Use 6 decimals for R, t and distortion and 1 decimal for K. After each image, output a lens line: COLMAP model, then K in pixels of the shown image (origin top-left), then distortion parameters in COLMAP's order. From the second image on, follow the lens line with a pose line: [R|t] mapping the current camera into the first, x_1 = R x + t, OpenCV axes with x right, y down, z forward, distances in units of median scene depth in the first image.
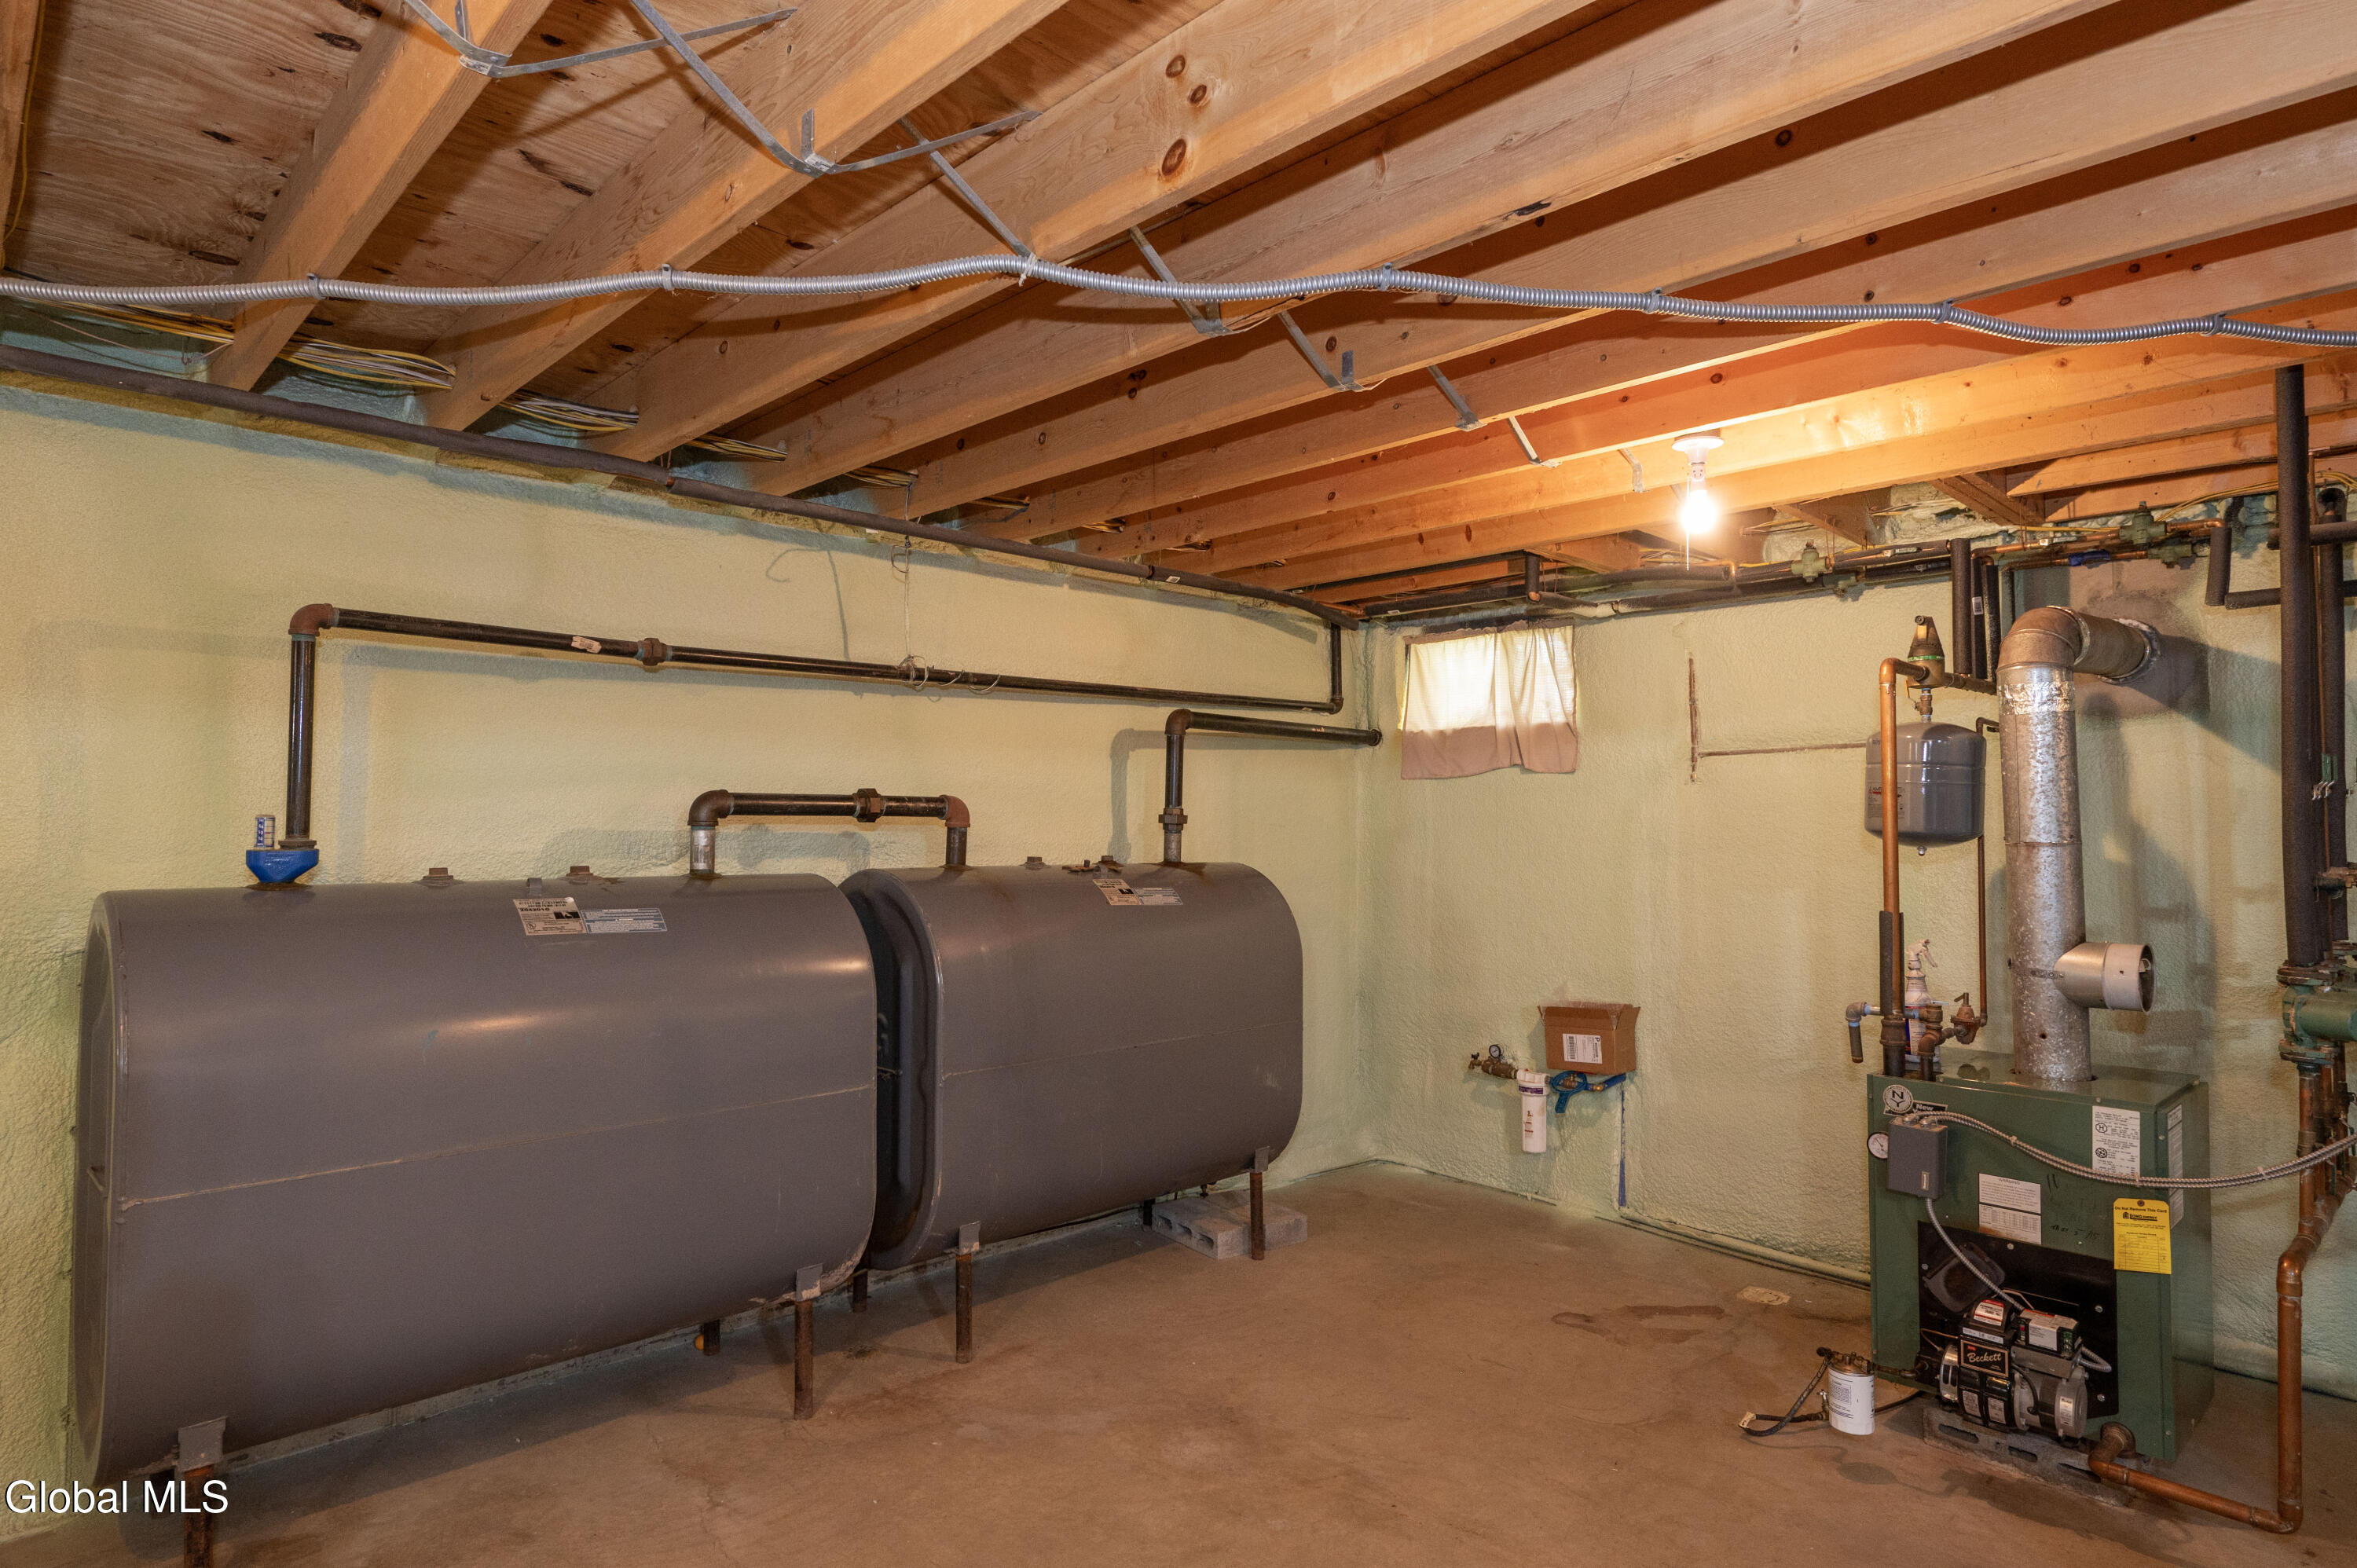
lens RADIAL K [[1305.2, 0, 1178.5], [0, 1305.2, 784.0], [0, 0, 1]] dist [-0.005554, -0.000324]
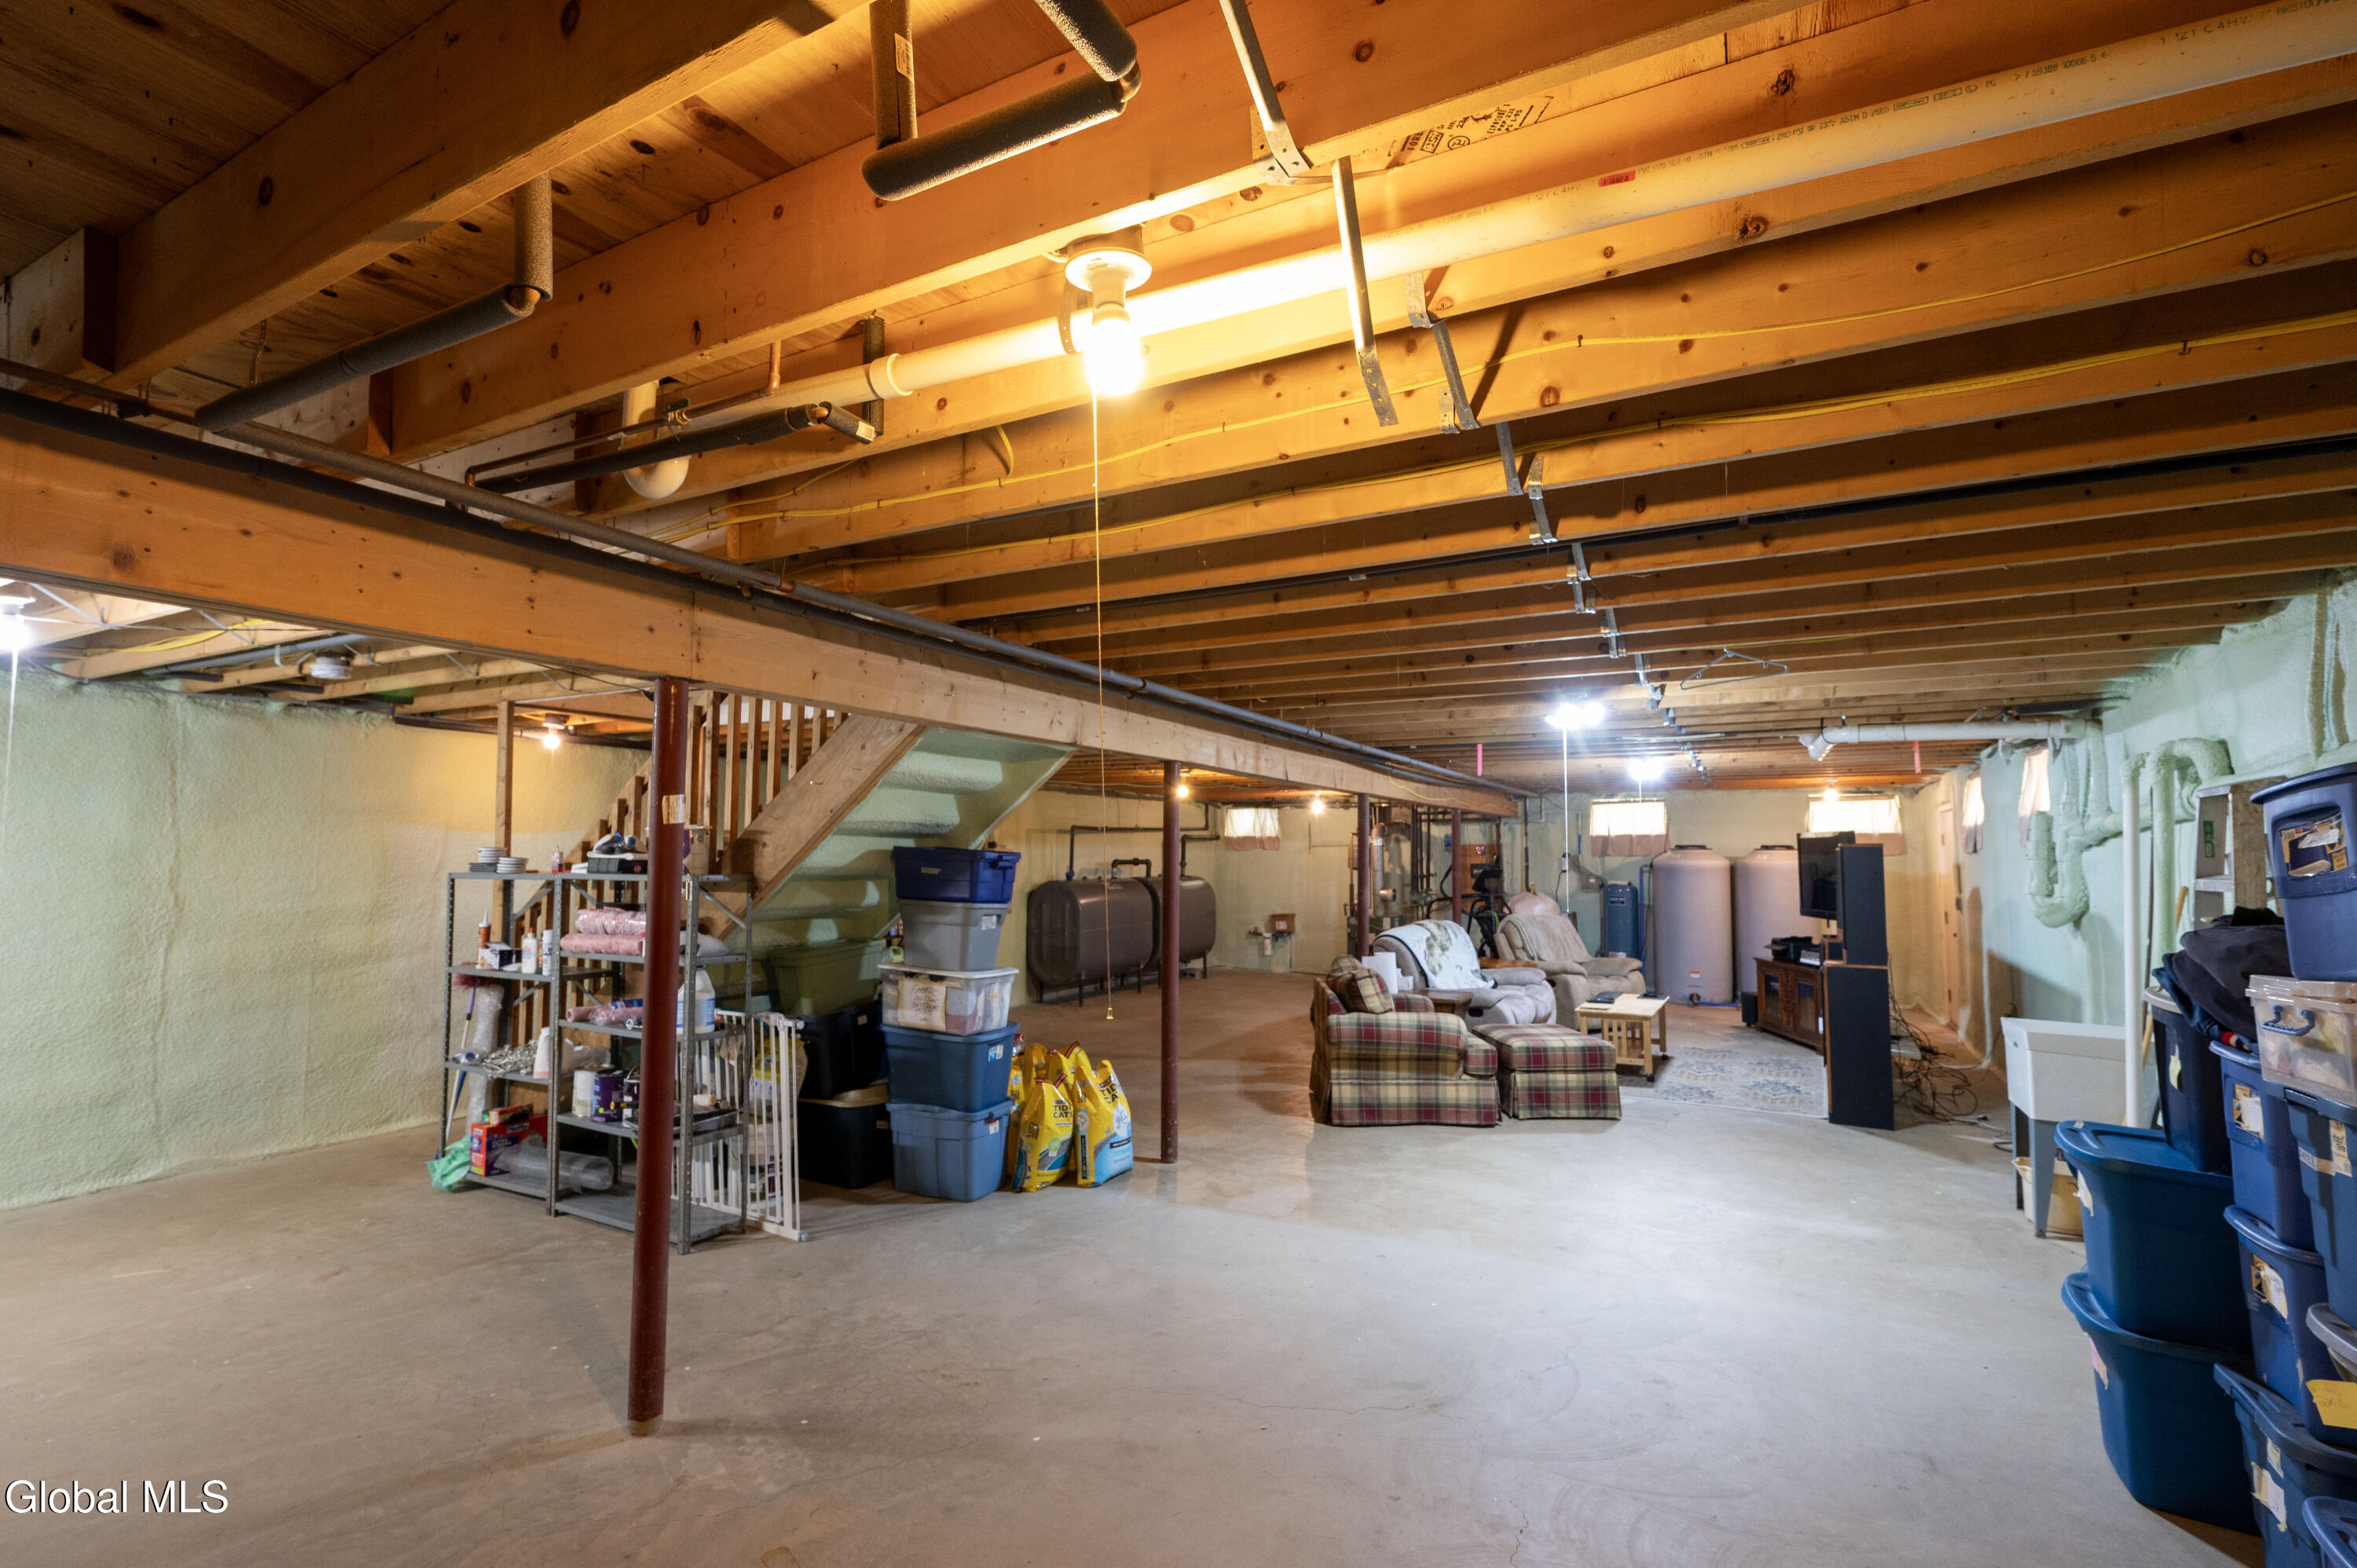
lens RADIAL K [[1058.5, 0, 1178.5], [0, 1058.5, 784.0], [0, 0, 1]] dist [0.011184, -0.000457]
pose [[0.955927, 0.019465, 0.292959, -0.847182], [-0.008965, 0.999270, -0.037139, -0.082751], [-0.293468, 0.032875, 0.955403, -1.777254]]
